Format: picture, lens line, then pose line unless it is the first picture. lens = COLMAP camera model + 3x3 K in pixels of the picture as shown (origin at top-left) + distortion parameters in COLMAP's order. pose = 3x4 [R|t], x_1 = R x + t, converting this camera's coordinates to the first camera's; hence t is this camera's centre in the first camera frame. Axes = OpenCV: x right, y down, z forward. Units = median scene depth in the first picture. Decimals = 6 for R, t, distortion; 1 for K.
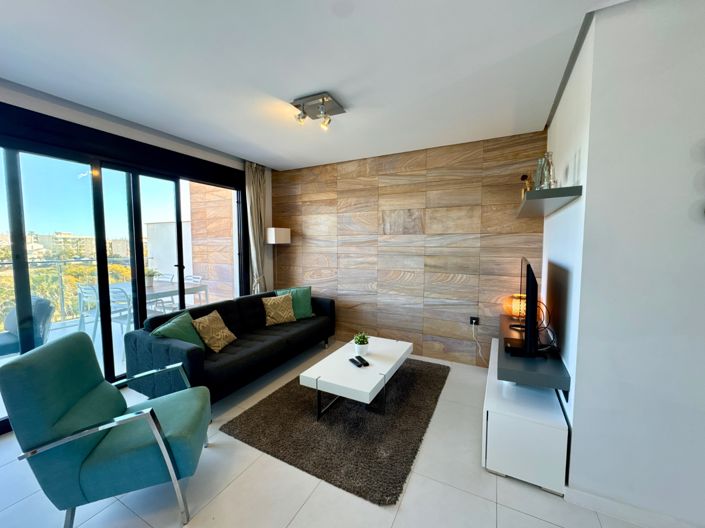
lens RADIAL K [[280.5, 0, 353.0], [0, 280.5, 263.7], [0, 0, 1]] dist [-0.004341, 0.000144]
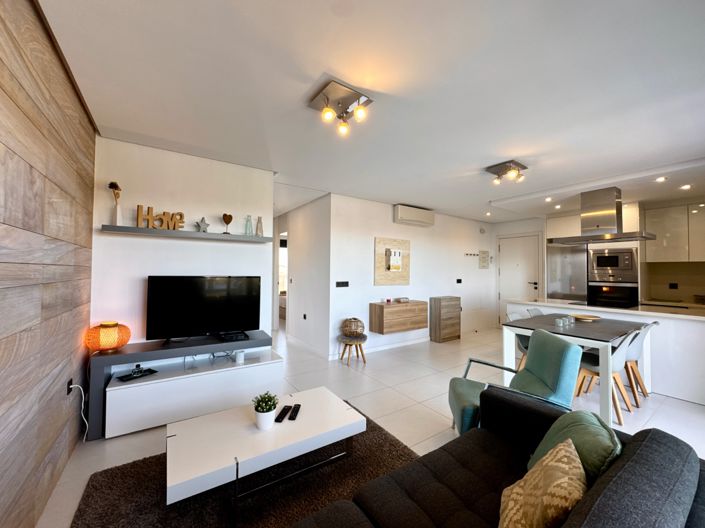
lens RADIAL K [[280.5, 0, 352.0], [0, 280.5, 262.5], [0, 0, 1]] dist [-0.004341, 0.000144]
pose [[-0.875066, 0.007124, 0.483950, -0.373636], [0.026685, 0.999081, 0.033542, -0.065022], [-0.483267, 0.042266, -0.874452, 1.151616]]
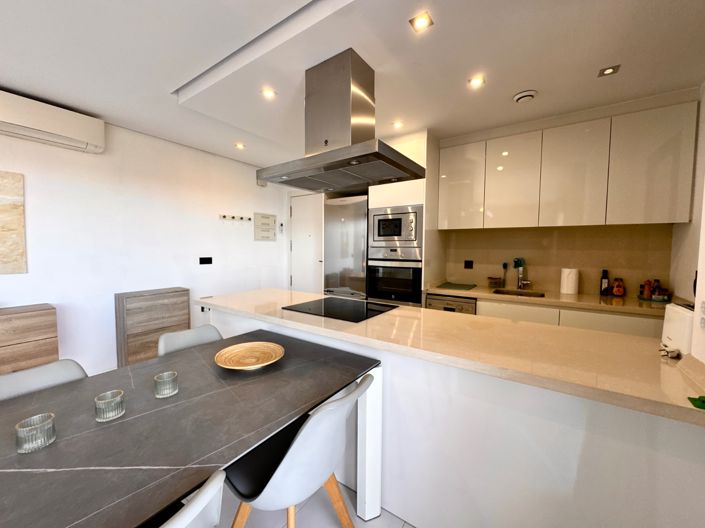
lens RADIAL K [[280.5, 0, 349.9], [0, 280.5, 262.8], [0, 0, 1]] dist [-0.004341, 0.000144]
pose [[-0.991000, -0.014149, 0.133116, -0.792109], [0.002552, 0.992221, 0.124465, 0.008393], [-0.133841, 0.123684, -0.983254, 0.244642]]
